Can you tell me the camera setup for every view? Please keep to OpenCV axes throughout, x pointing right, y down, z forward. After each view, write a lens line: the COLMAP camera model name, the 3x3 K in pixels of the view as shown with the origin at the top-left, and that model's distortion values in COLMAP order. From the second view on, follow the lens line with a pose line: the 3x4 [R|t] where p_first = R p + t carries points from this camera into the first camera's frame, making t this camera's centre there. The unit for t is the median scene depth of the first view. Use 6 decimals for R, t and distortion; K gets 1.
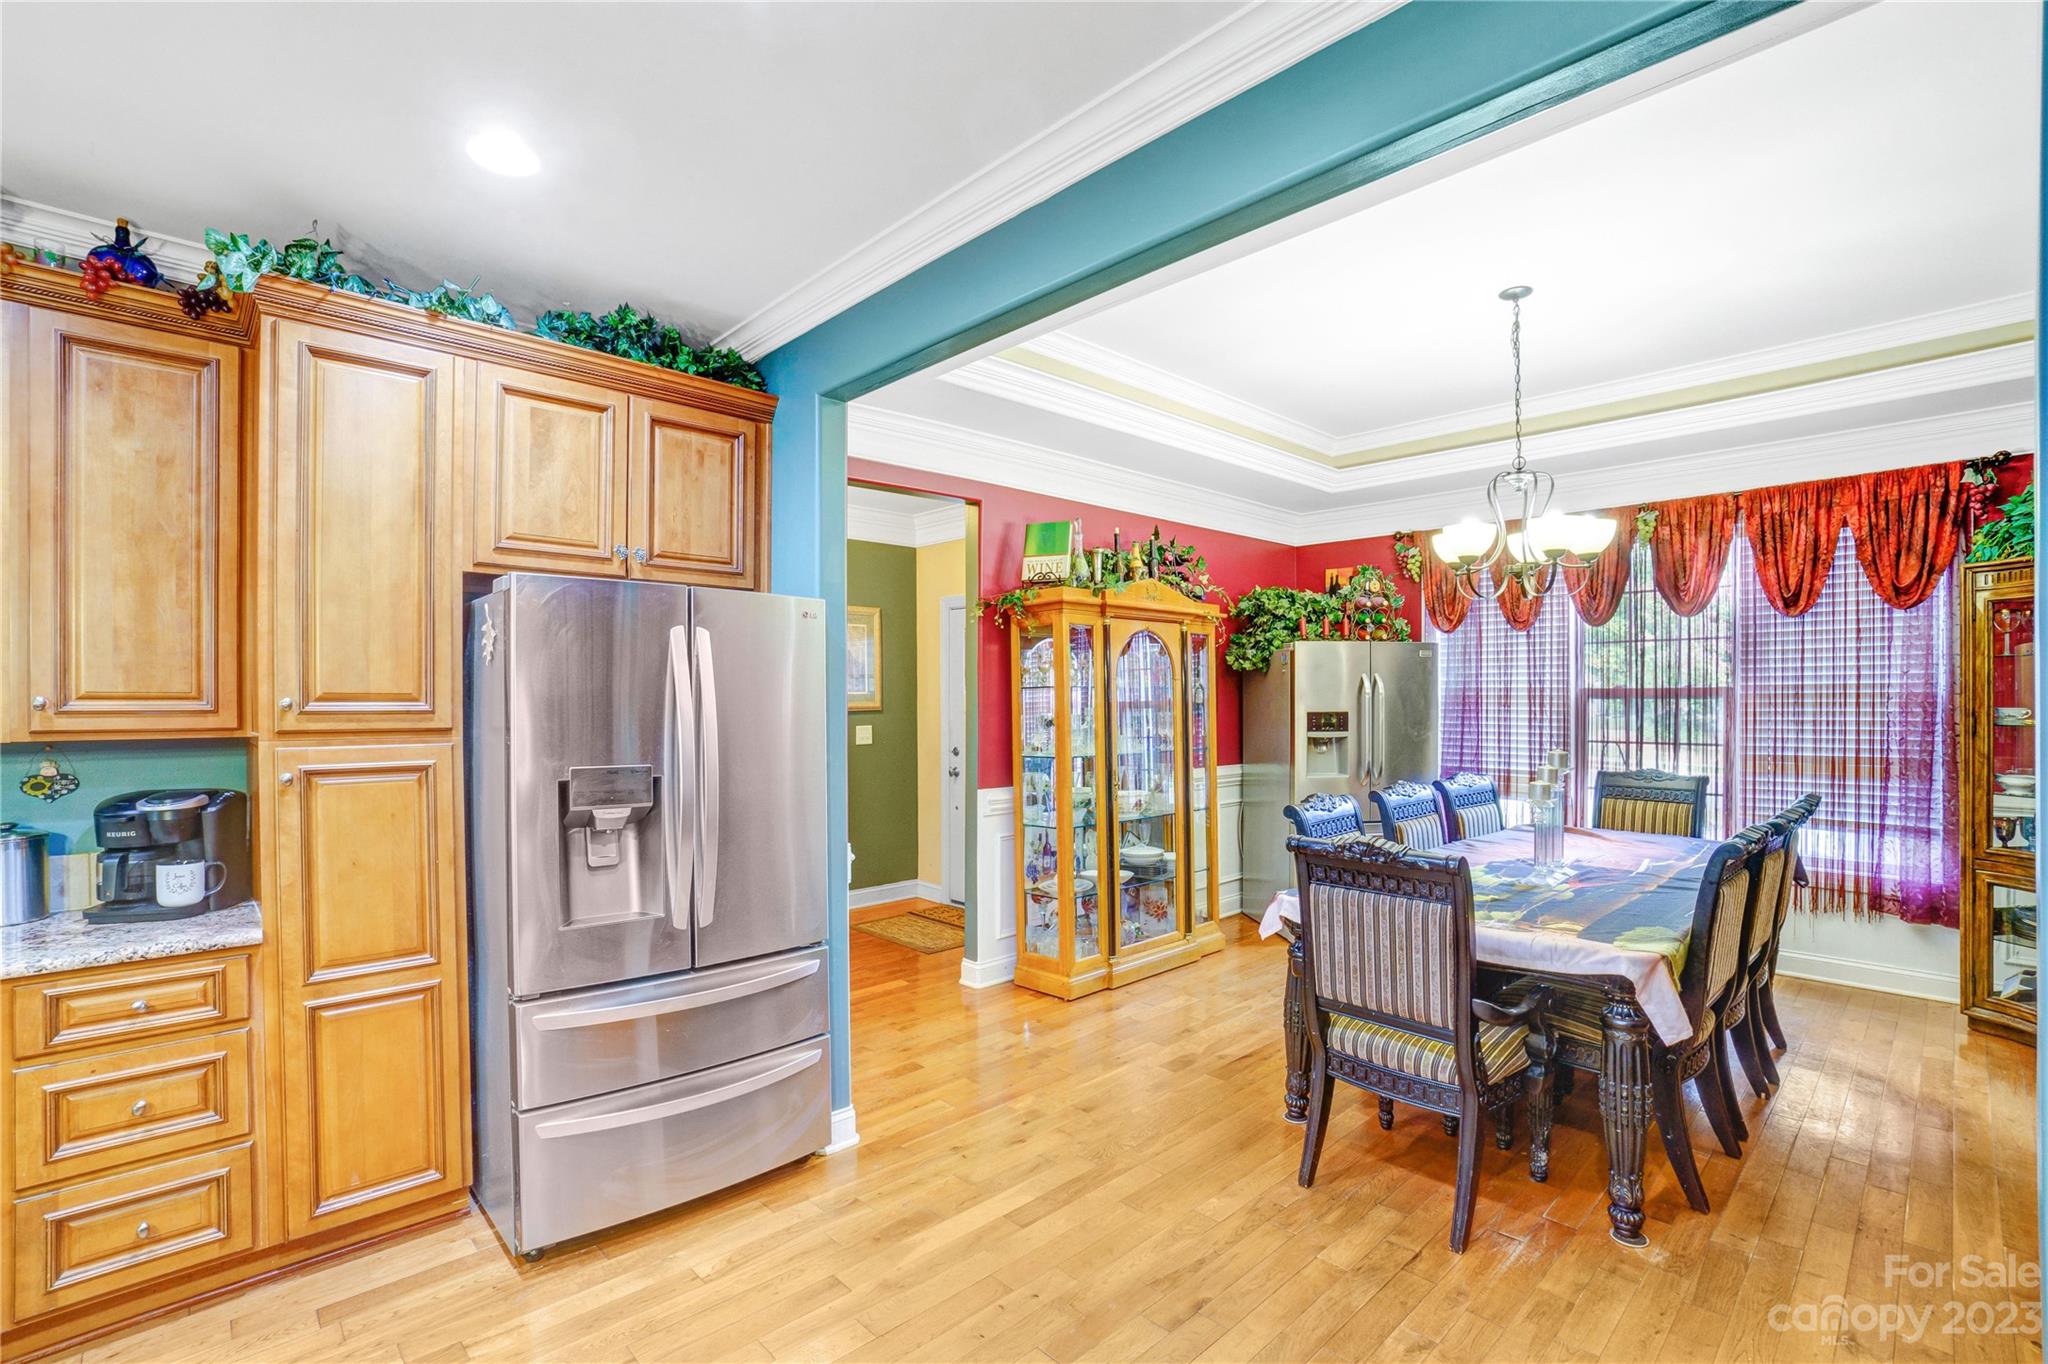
lens RADIAL K [[913.5, 0, 1014.4], [0, 913.5, 700.8], [0, 0, 1]] dist [-0.046939, 0.014856]
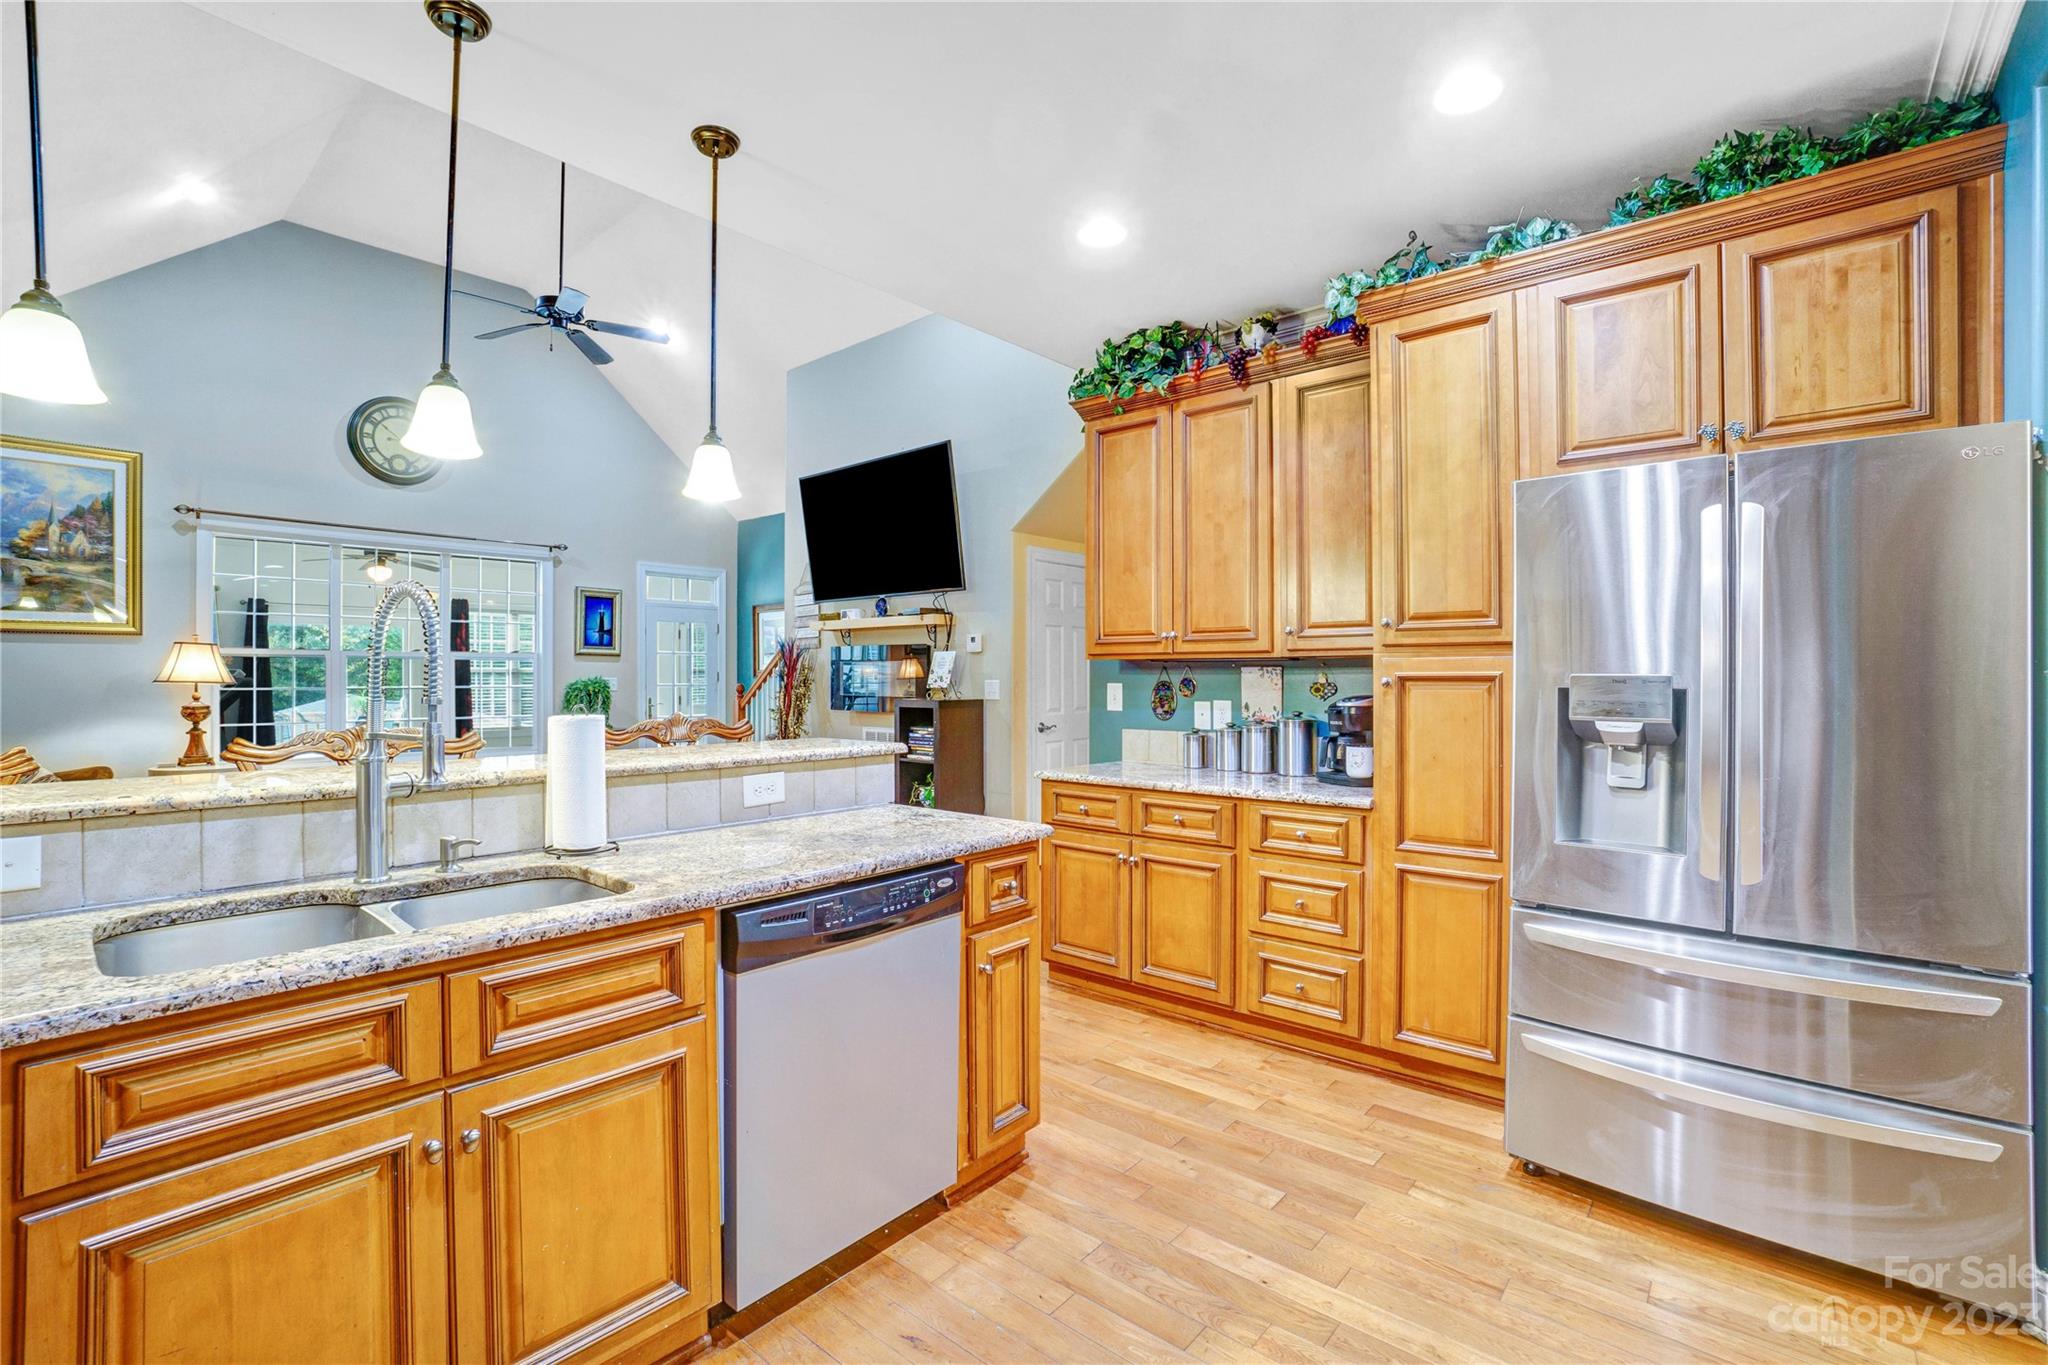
lens RADIAL K [[913.5, 0, 1018.5], [0, 913.5, 674.4], [0, 0, 1]] dist [-0.046939, 0.014856]
pose [[0.108221, -0.007413, -0.994099, 0.370585], [-0.004093, 0.999960, -0.007902, 0.081568], [0.994118, 0.004924, 0.108186, 0.313589]]
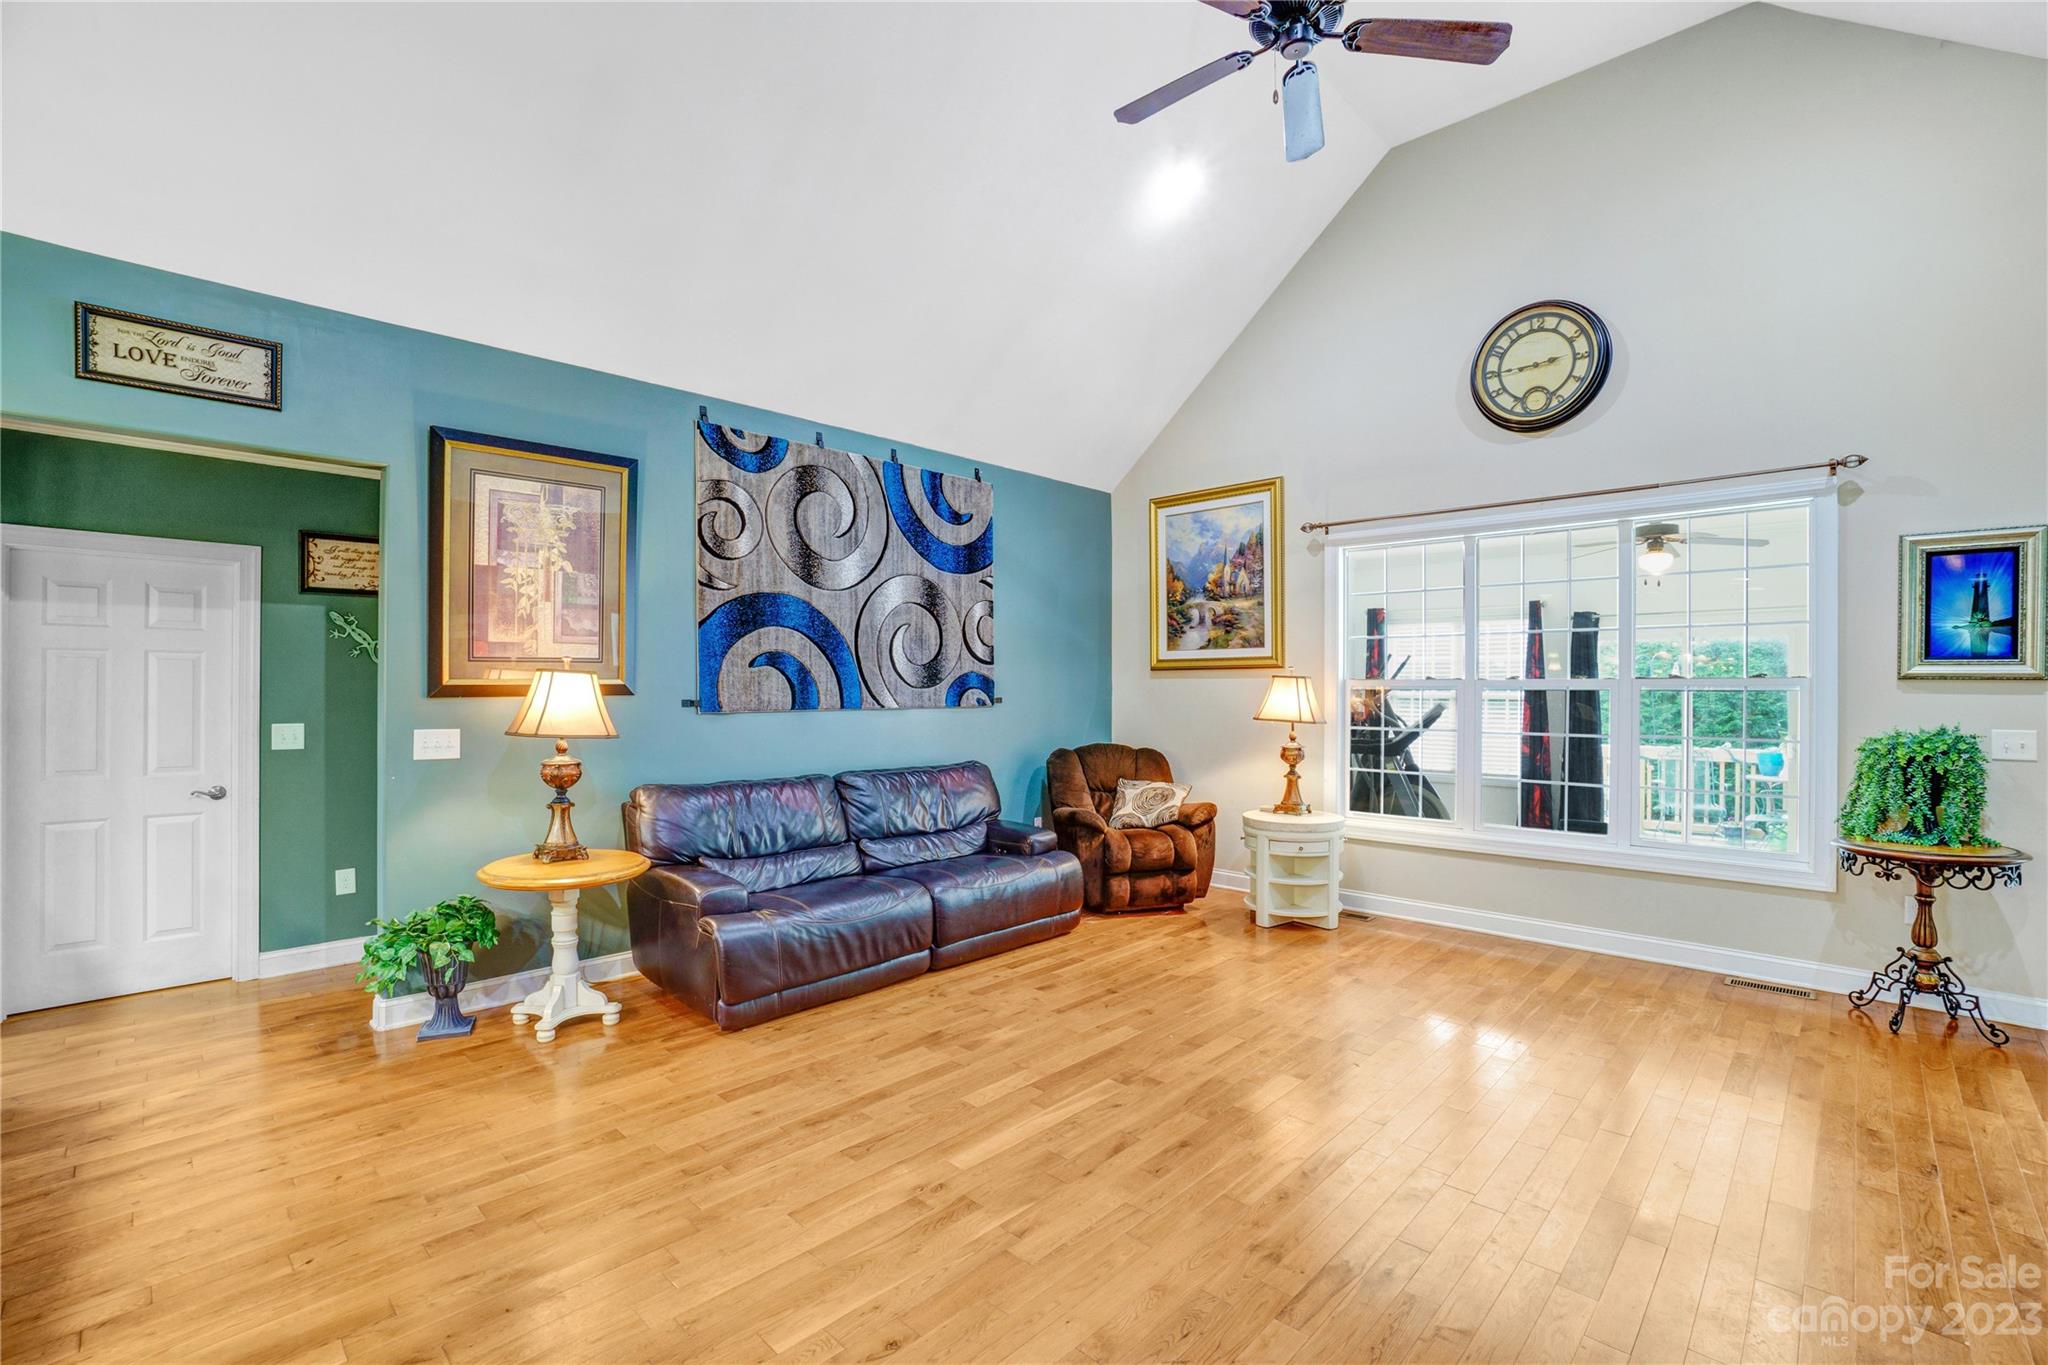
lens RADIAL K [[913.5, 0, 1014.0], [0, 913.5, 690.5], [0, 0, 1]] dist [-0.046939, 0.014856]
pose [[-0.998547, -0.005415, -0.053614, -1.612664], [-0.005876, 0.999947, 0.008436, 0.001009], [0.053565, 0.008739, -0.998526, 0.536393]]
